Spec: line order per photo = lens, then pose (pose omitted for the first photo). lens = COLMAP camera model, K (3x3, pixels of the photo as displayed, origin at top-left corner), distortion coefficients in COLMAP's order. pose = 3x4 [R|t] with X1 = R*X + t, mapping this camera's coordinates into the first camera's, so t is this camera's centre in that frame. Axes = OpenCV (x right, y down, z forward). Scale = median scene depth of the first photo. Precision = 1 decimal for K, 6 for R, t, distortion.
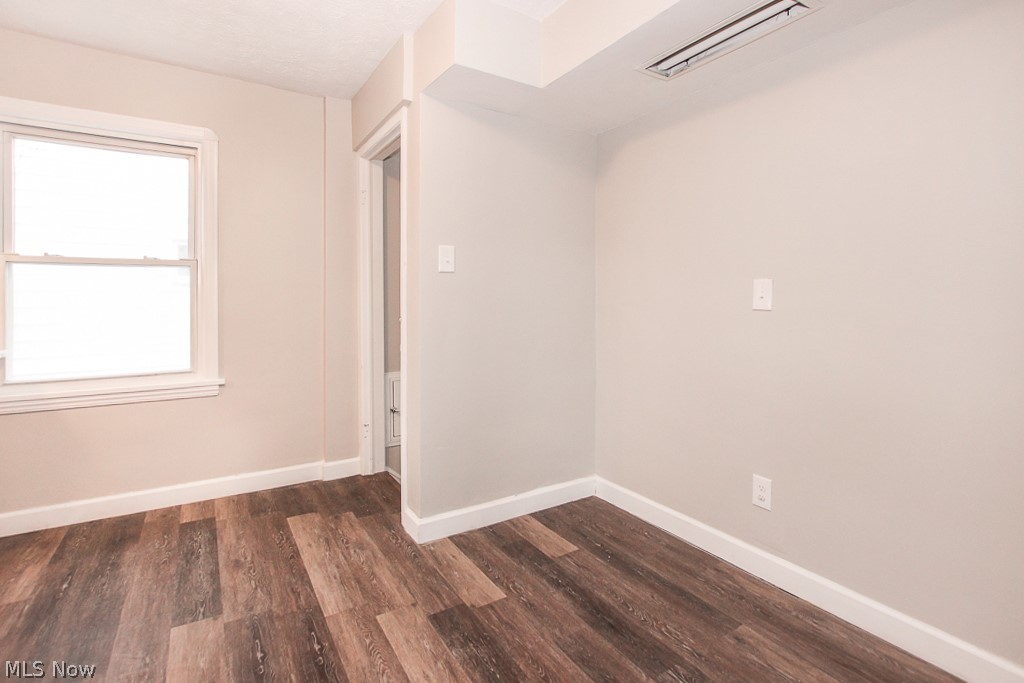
lens RADIAL K [[478.4, 0, 529.1], [0, 478.4, 301.0], [0, 0, 1]] dist [-0.019018, 0.002174]
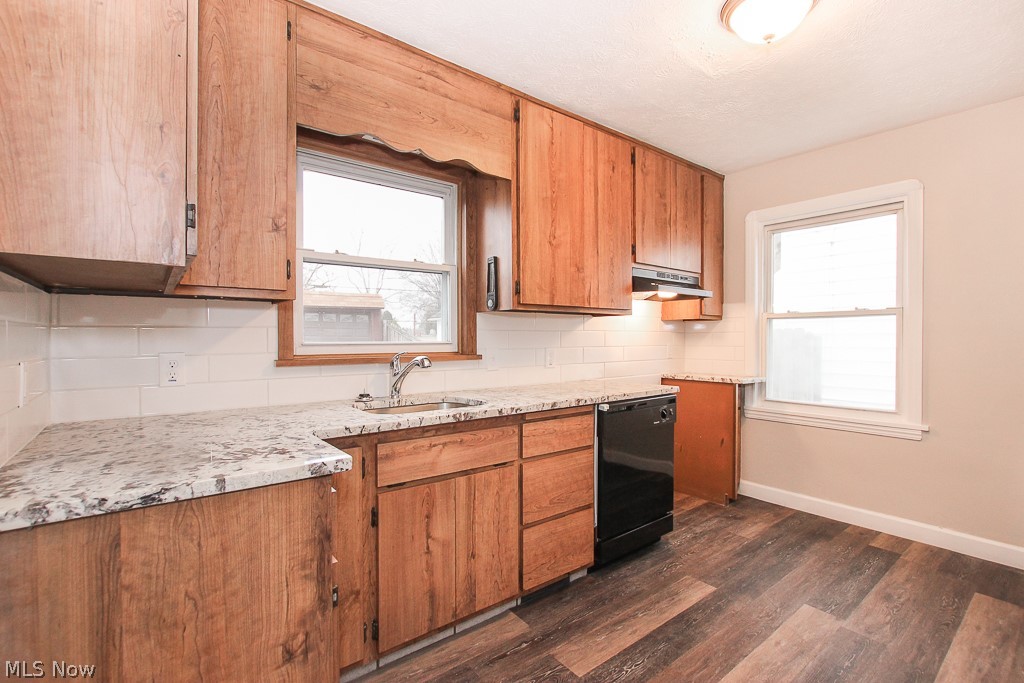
lens RADIAL K [[478.4, 0, 514.2], [0, 478.4, 339.5], [0, 0, 1]] dist [-0.019018, 0.002174]
pose [[0.080818, 0.005932, -0.996711, 0.333189], [-0.000193, 0.999982, 0.005936, -0.026505], [0.996729, -0.000288, 0.080818, 0.070907]]
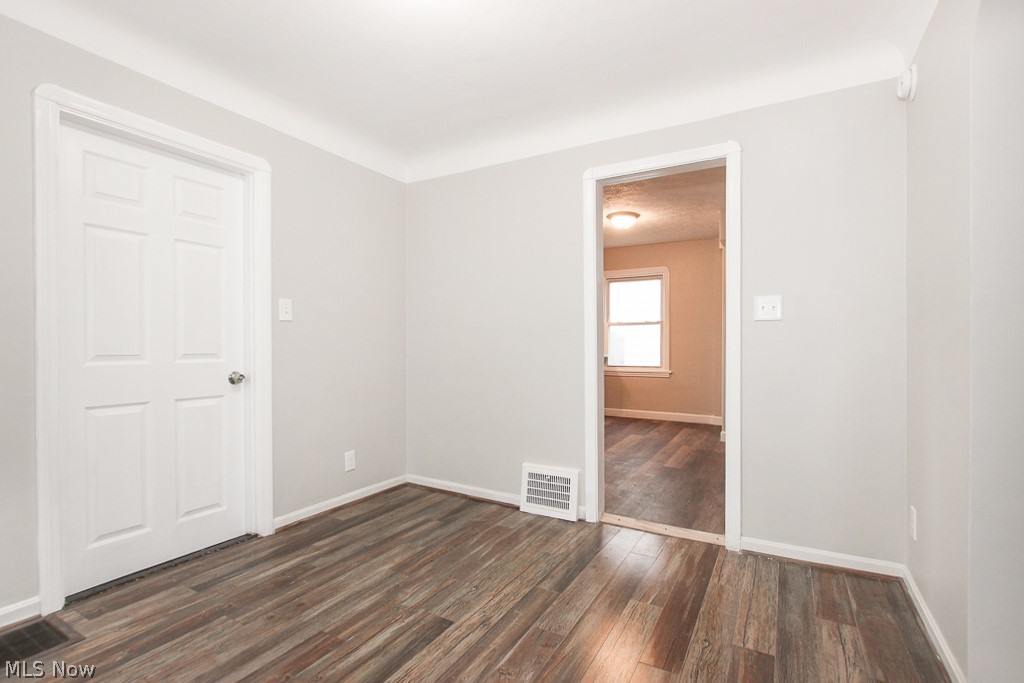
lens RADIAL K [[478.4, 0, 507.0], [0, 478.4, 352.5], [0, 0, 1]] dist [-0.019018, 0.002174]
pose [[0.428901, 0.011860, -0.903274, 1.423486], [0.003640, 0.999883, 0.014857, 0.042977], [0.903344, -0.009660, 0.428808, -0.938695]]
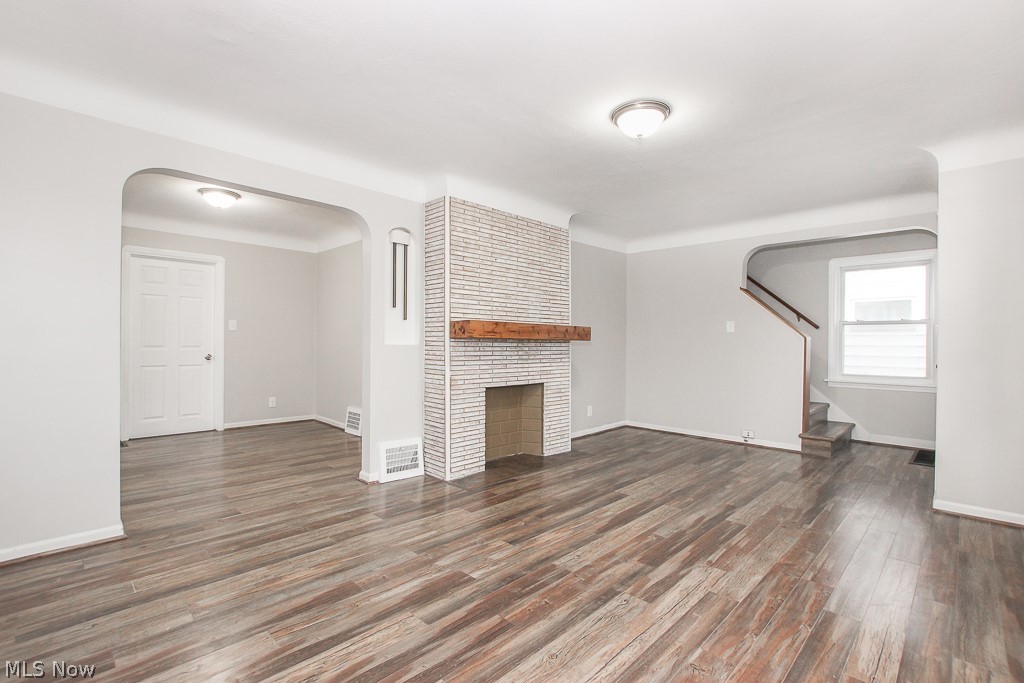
lens RADIAL K [[478.4, 0, 508.4], [0, 478.4, 342.0], [0, 0, 1]] dist [-0.019018, 0.002174]
pose [[0.193427, 0.002794, -0.981111, 2.940711], [-0.004274, 0.999989, 0.002005, 0.026492], [0.981105, 0.003806, 0.193436, 0.076693]]
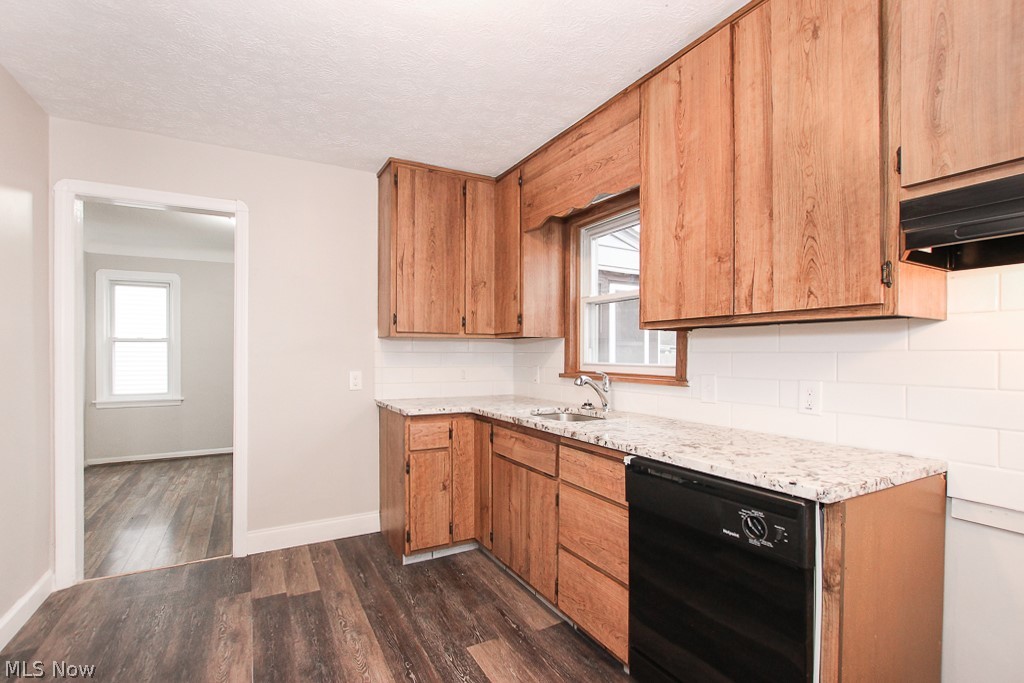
lens RADIAL K [[478.4, 0, 509.4], [0, 478.4, 353.5], [0, 0, 1]] dist [-0.019018, 0.002174]
pose [[-0.995264, -0.002053, 0.097189, -0.583319], [-0.002030, 0.999998, 0.000335, -0.040736], [-0.097190, 0.000136, -0.995266, 1.129356]]
